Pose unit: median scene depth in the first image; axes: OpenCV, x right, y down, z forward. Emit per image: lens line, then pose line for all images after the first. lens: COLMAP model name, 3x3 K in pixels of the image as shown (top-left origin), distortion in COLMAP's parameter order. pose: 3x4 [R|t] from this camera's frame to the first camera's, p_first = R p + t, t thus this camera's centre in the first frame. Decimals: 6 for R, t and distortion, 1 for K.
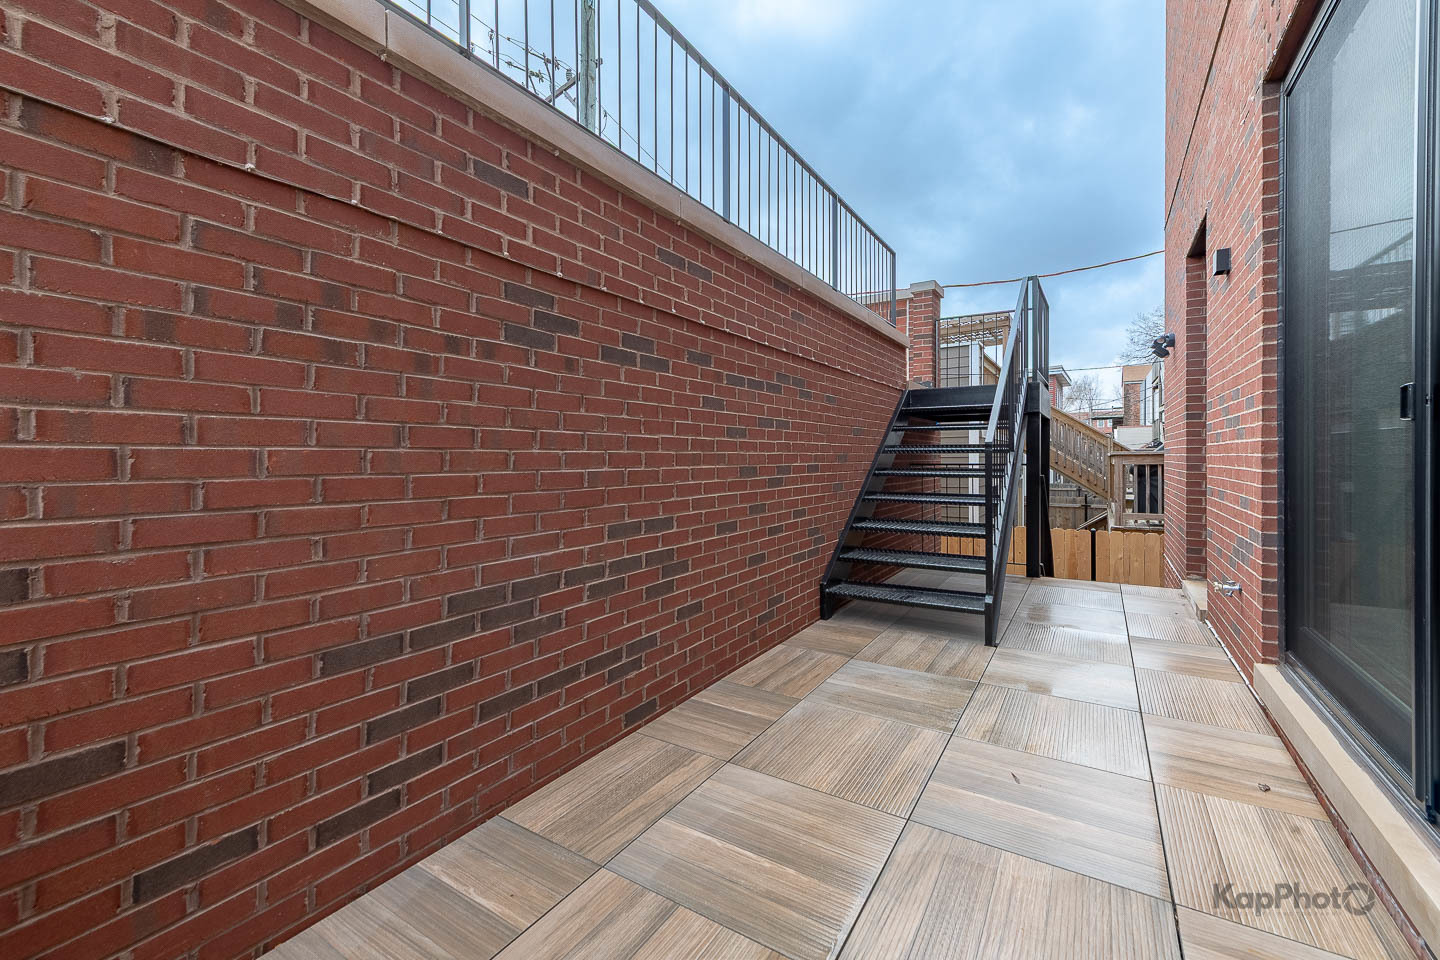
lens RADIAL K [[589.6, 0, 720.3], [0, 589.6, 454.6], [0, 0, 1]] dist [0.011957, -0.000151]
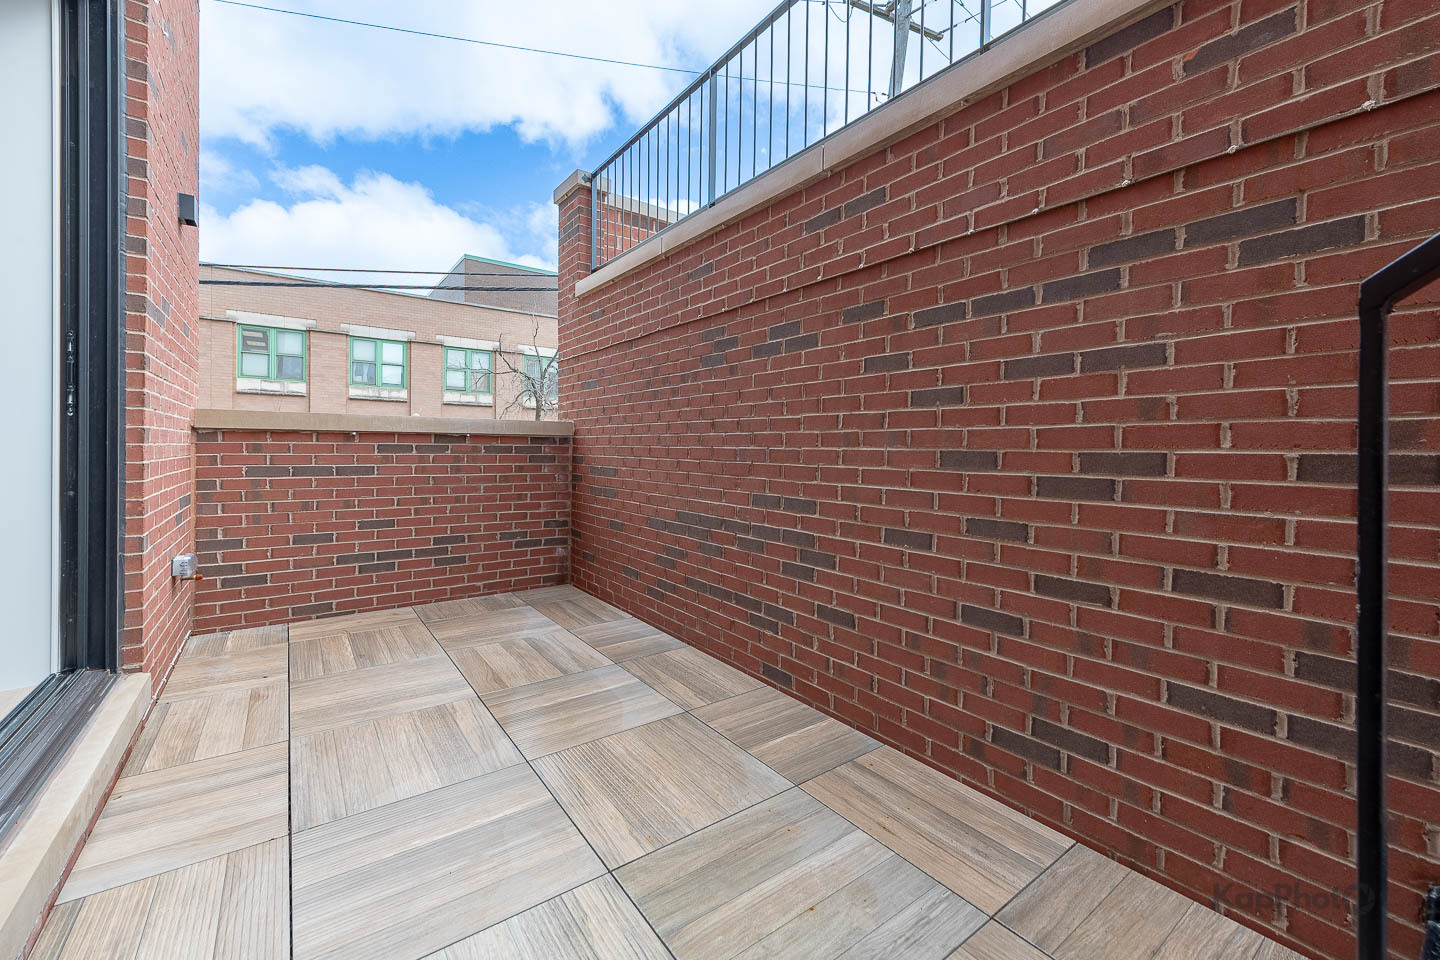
lens RADIAL K [[589.6, 0, 720.3], [0, 589.6, 454.6], [0, 0, 1]] dist [0.011957, -0.000151]
pose [[-0.367375, 0.002273, -0.930070, 0.885673], [-0.012366, 0.999897, 0.007329, 0.028824], [0.929991, 0.014193, -0.367309, 1.273918]]
